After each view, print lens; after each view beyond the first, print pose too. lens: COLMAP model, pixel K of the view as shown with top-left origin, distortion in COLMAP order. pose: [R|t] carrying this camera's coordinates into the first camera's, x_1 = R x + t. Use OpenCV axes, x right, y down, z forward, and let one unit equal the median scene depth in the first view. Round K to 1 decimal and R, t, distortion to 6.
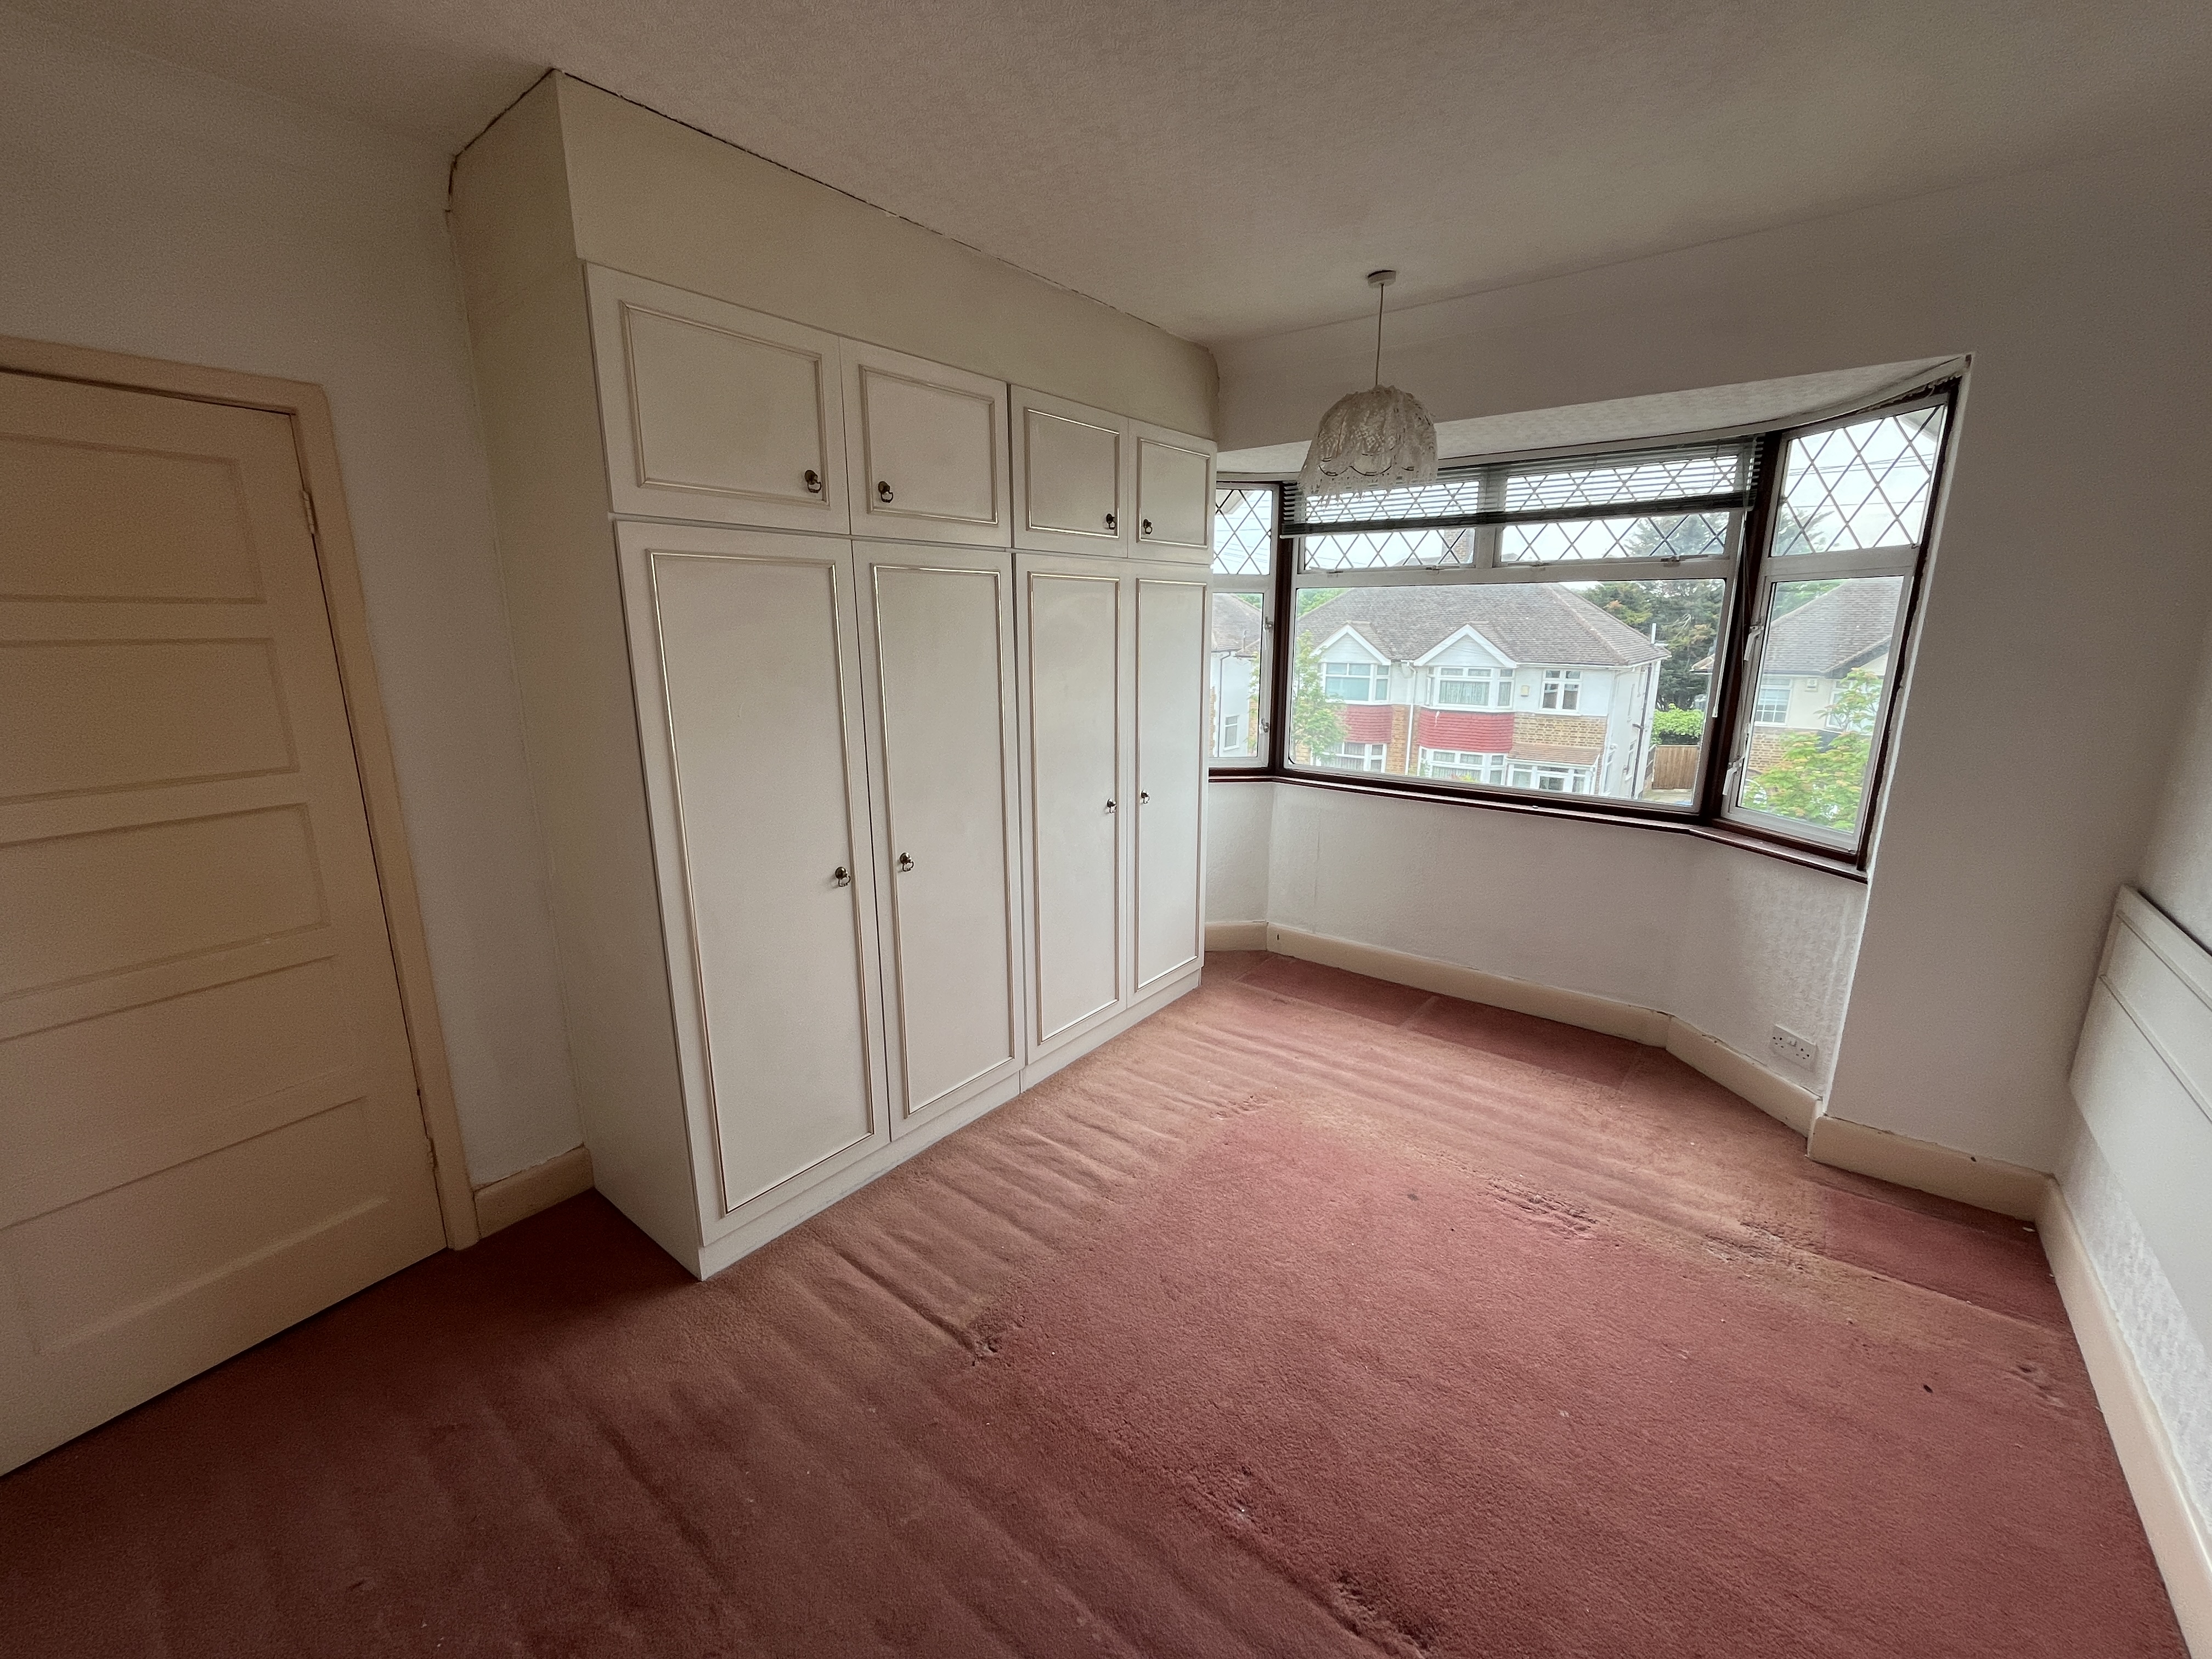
lens RADIAL K [[893.1, 0, 1097.3], [0, 893.1, 827.4], [0, 0, 1]] dist [-0.001846, -0.000852]
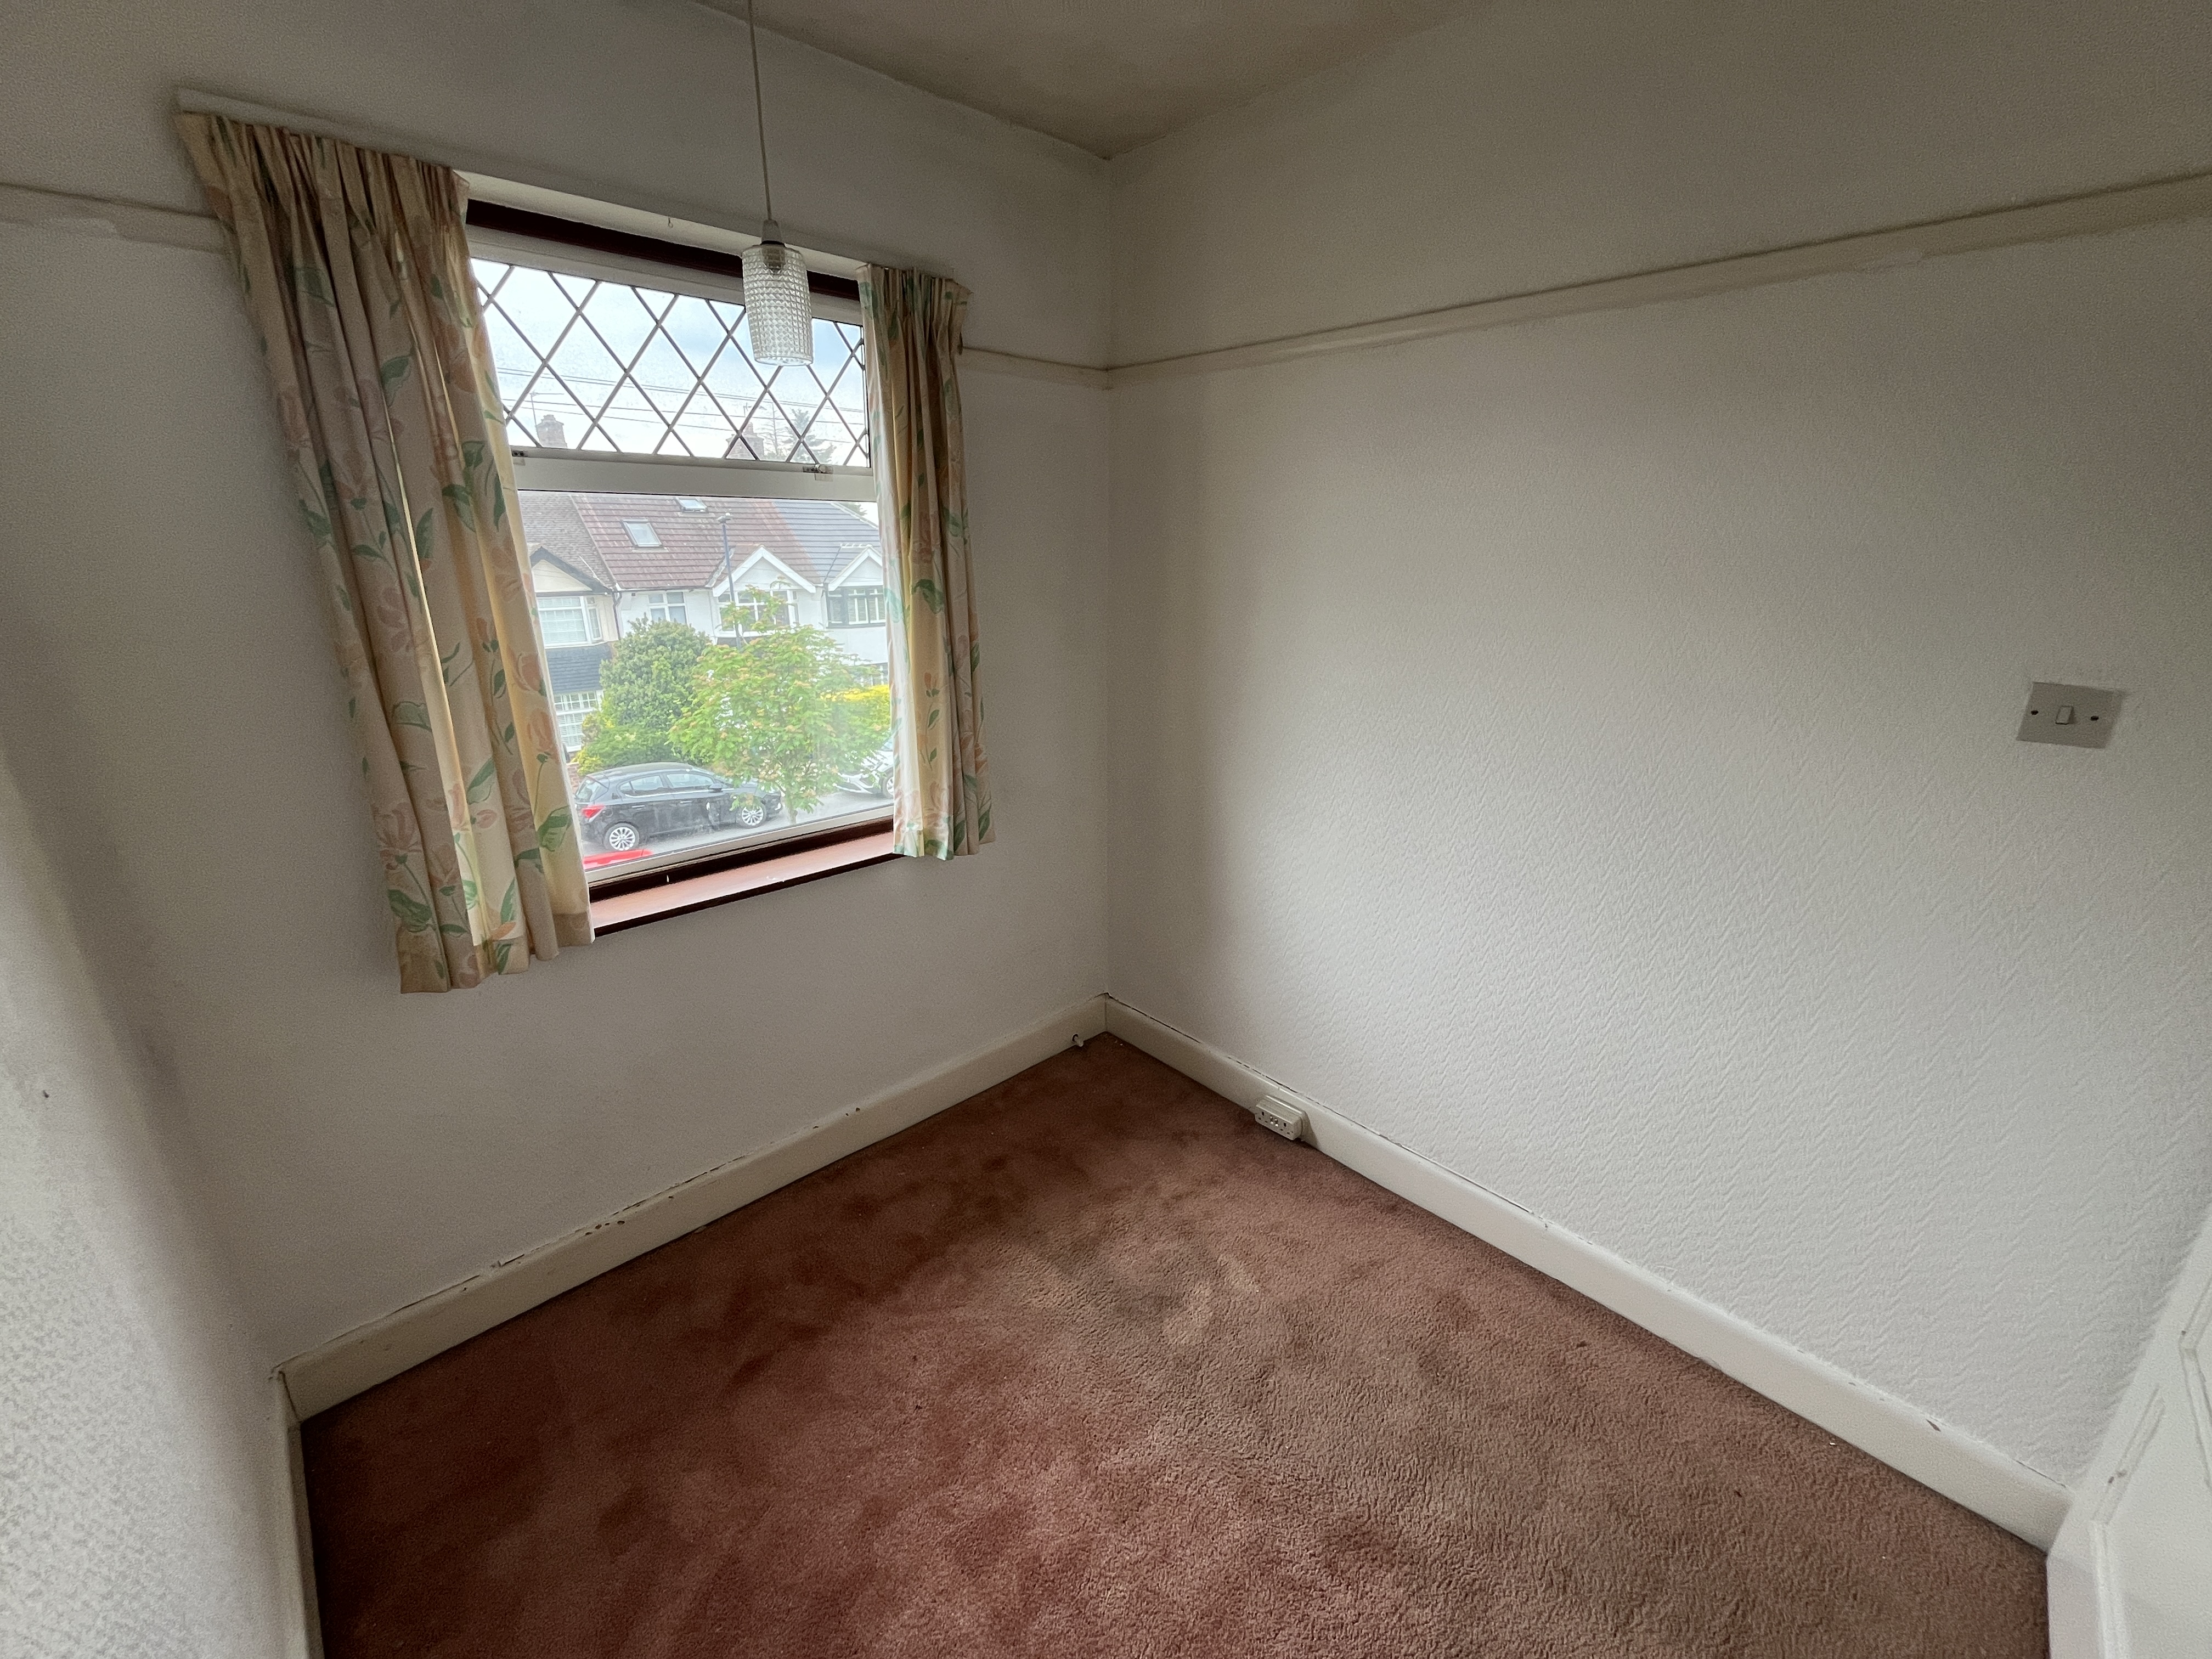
lens RADIAL K [[893.1, 0, 1097.3], [0, 893.1, 827.4], [0, 0, 1]] dist [-0.001846, -0.000852]
pose [[0.147677, -0.315152, 0.937481, -0.396962], [0.211062, 0.936081, 0.281434, -0.159789], [-0.966253, 0.156306, 0.204754, 0.630331]]
